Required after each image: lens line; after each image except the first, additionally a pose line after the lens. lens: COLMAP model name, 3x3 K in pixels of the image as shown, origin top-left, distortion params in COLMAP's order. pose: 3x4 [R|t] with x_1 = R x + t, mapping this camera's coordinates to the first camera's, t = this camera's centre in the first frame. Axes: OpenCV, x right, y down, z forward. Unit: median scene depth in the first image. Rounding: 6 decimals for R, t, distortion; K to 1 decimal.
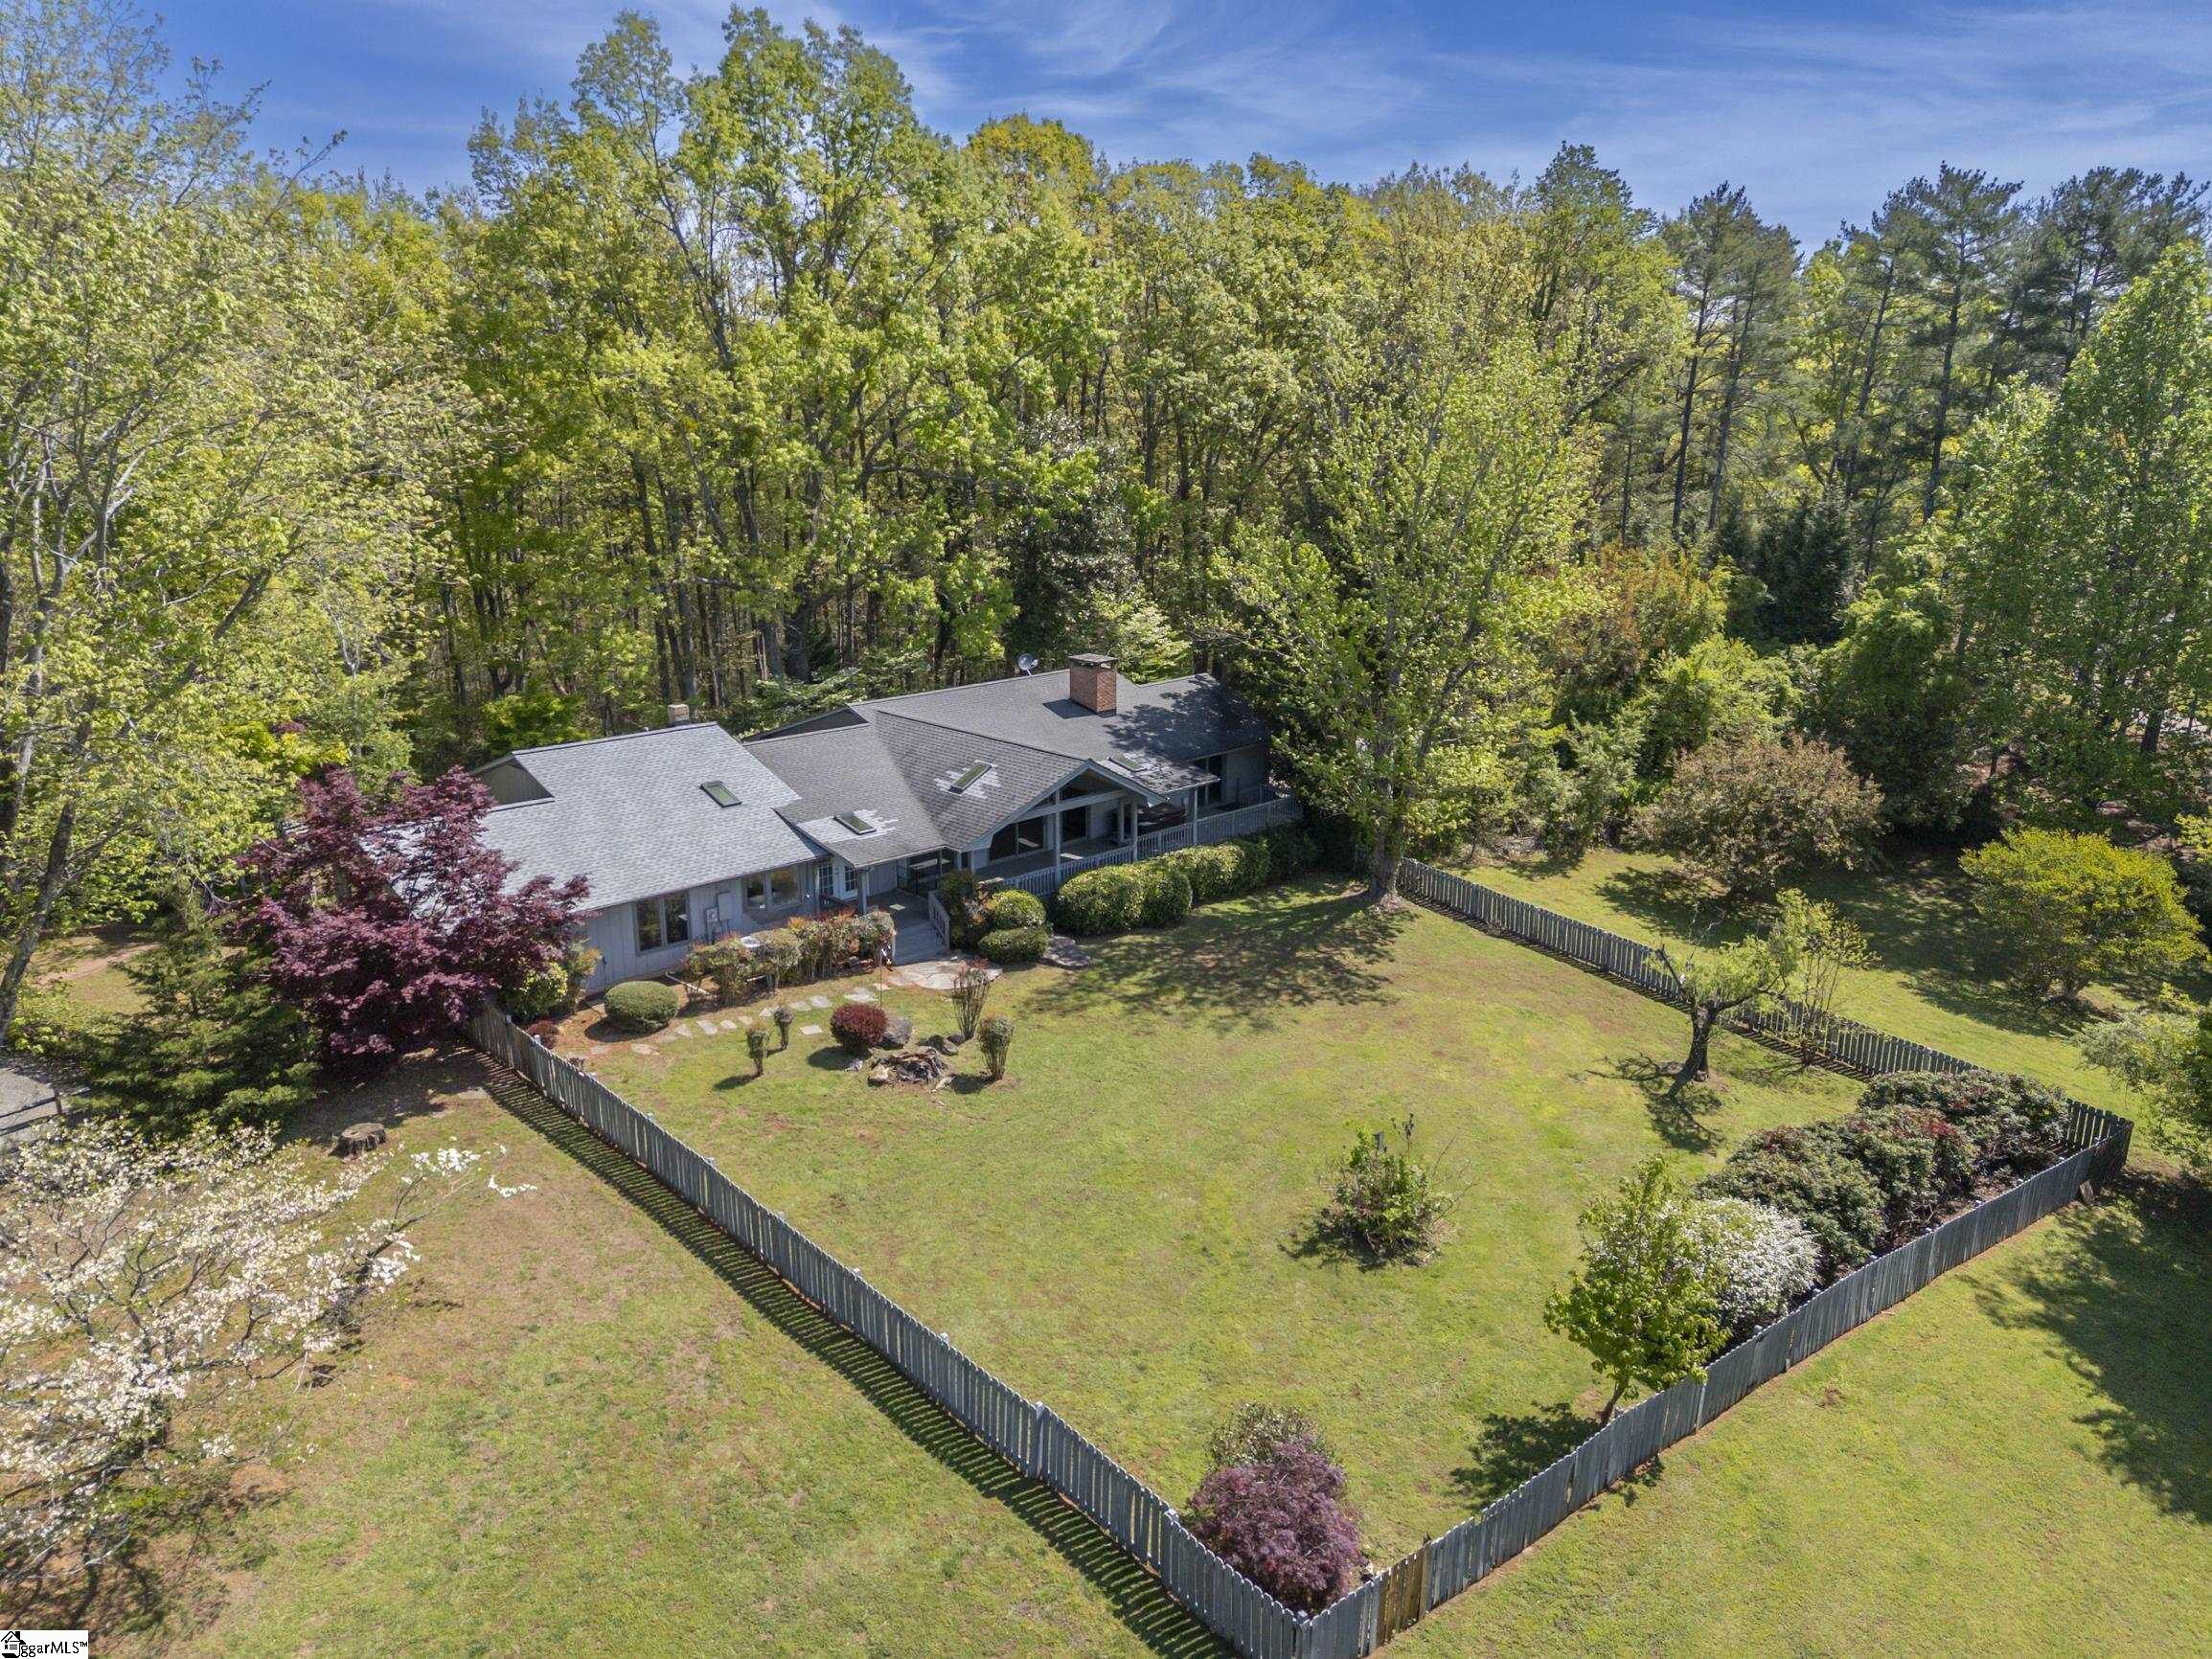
lens RADIAL K [[1607.3, 0, 1100.2], [0, 1607.3, 827.6], [0, 0, 1]] dist [0.074273, -0.062741]
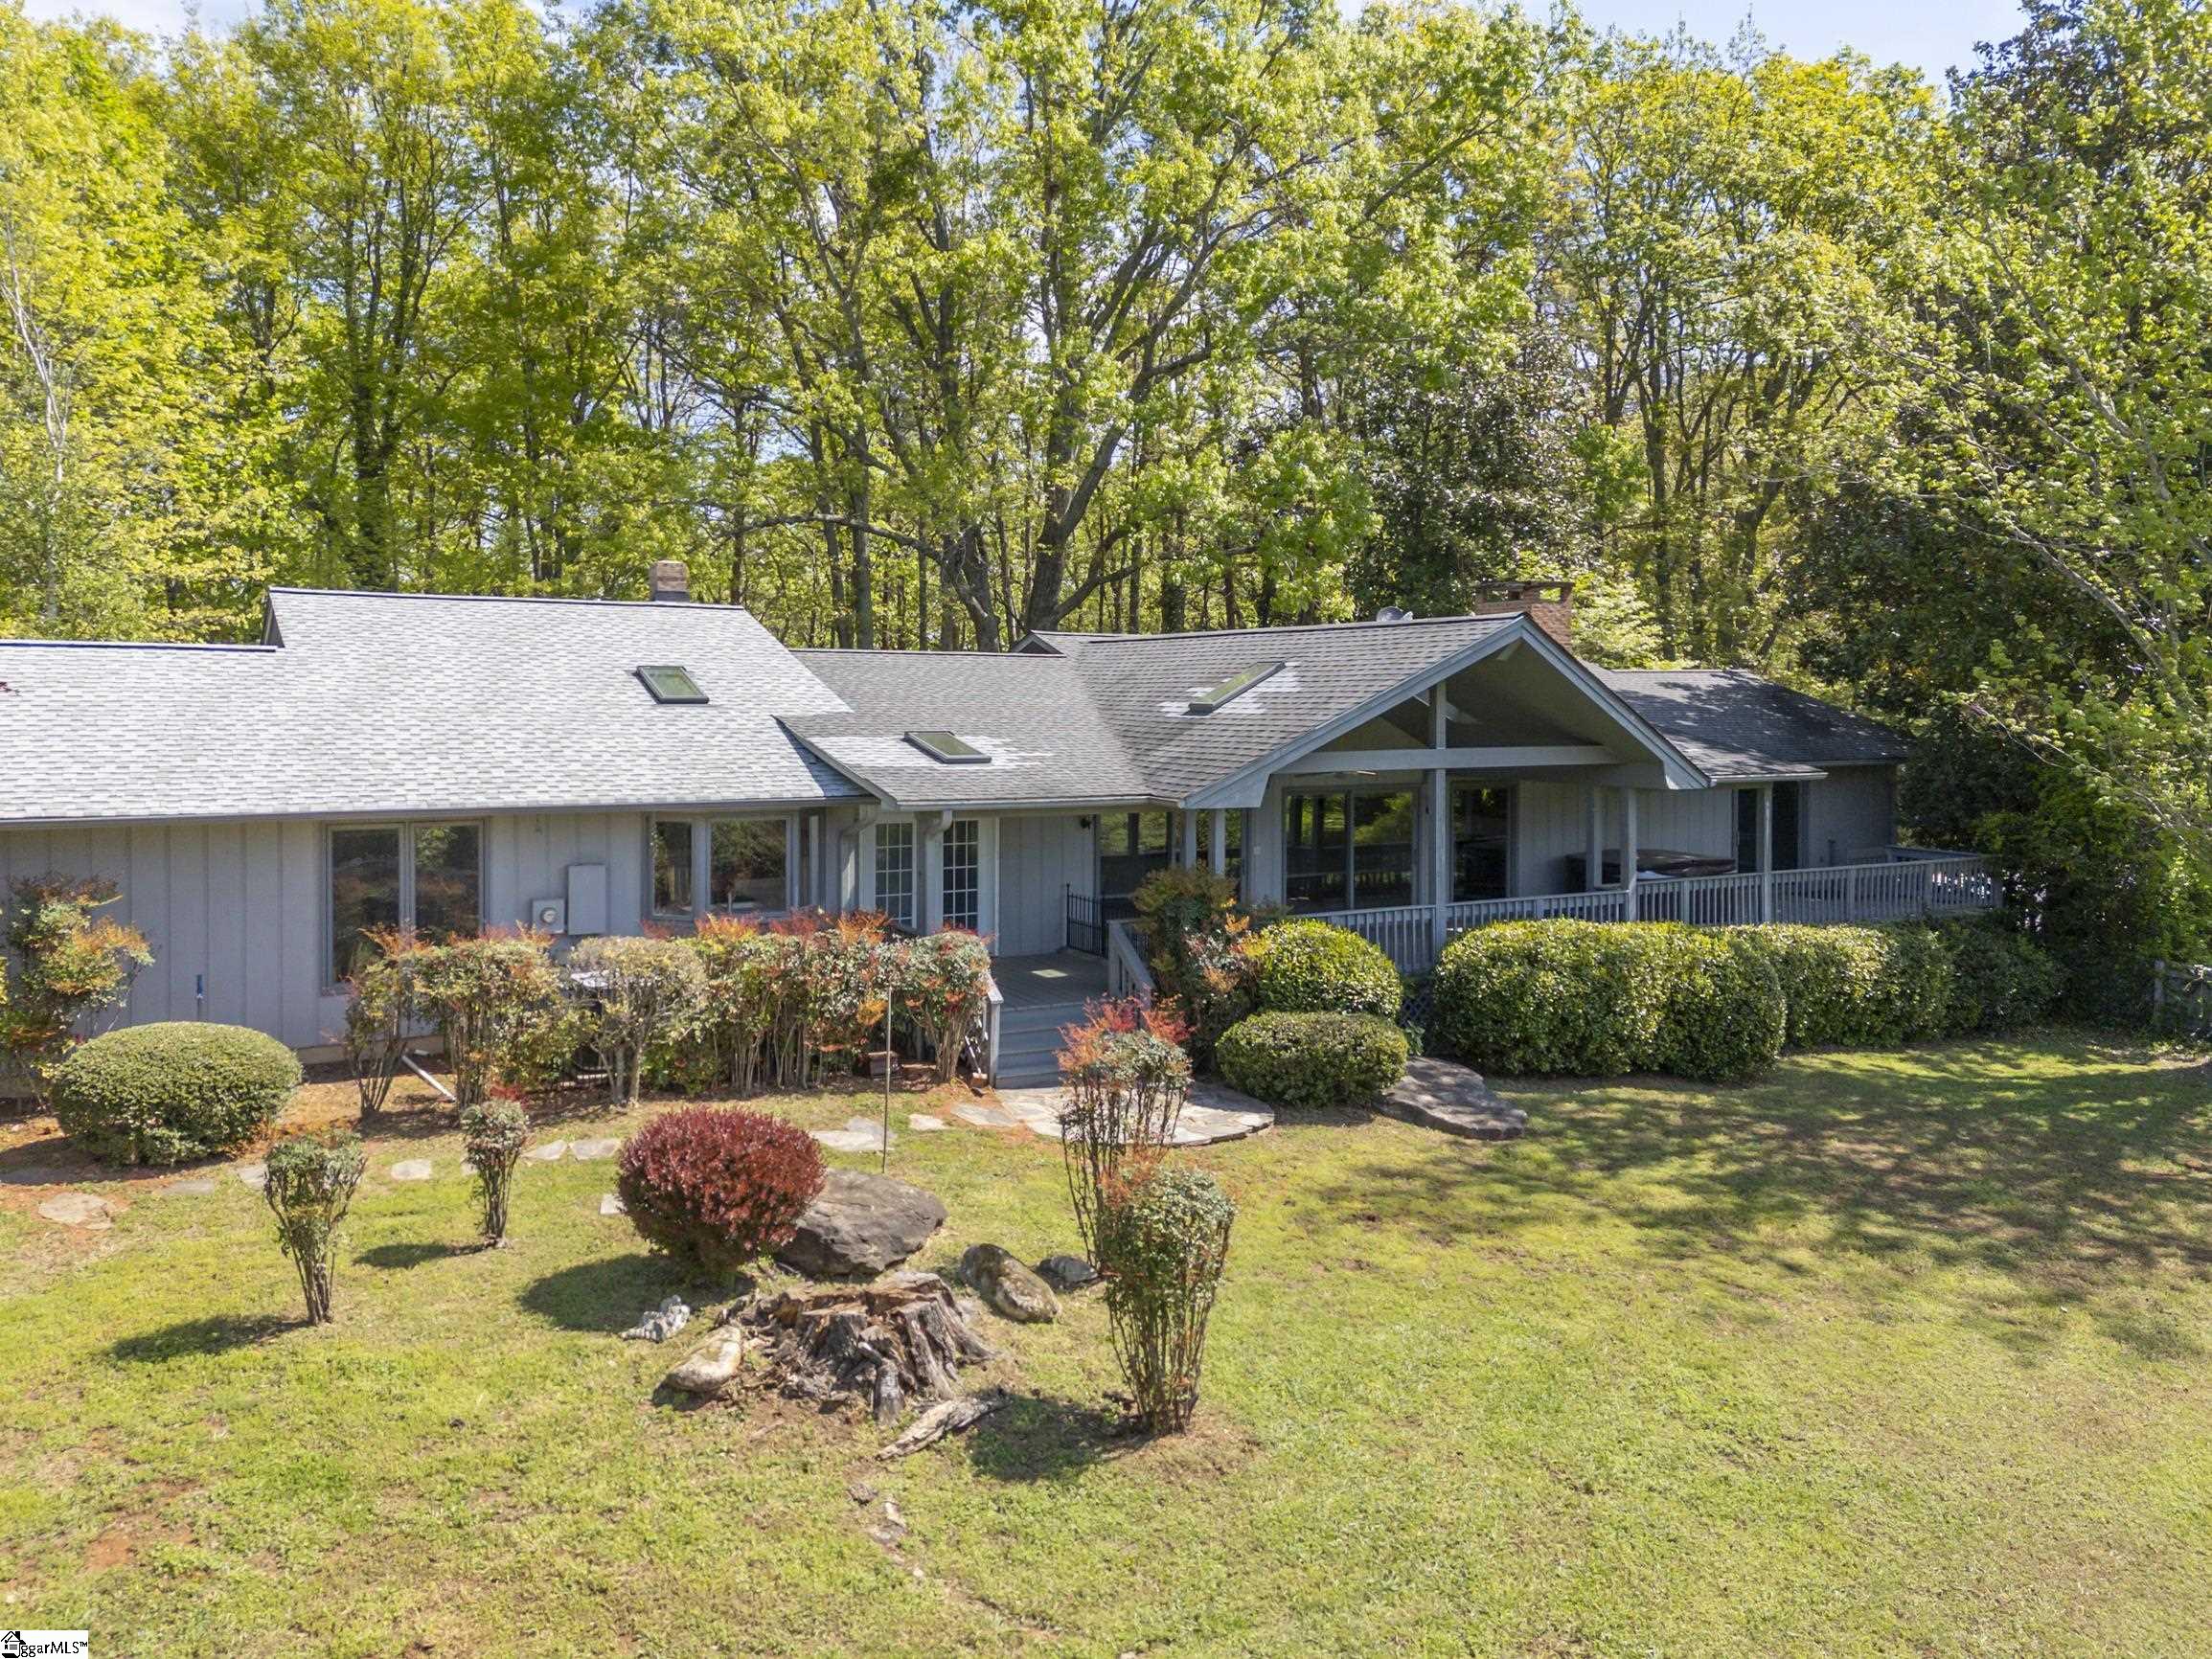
lens RADIAL K [[1607.3, 0, 1074.4], [0, 1607.3, 728.7], [0, 0, 1]] dist [0.074273, -0.062741]
pose [[0.963871, -0.005358, -0.266317, -0.006673], [-0.062556, 0.967283, -0.245868, 0.095094], [0.258921, 0.253645, 0.932000, 0.613350]]
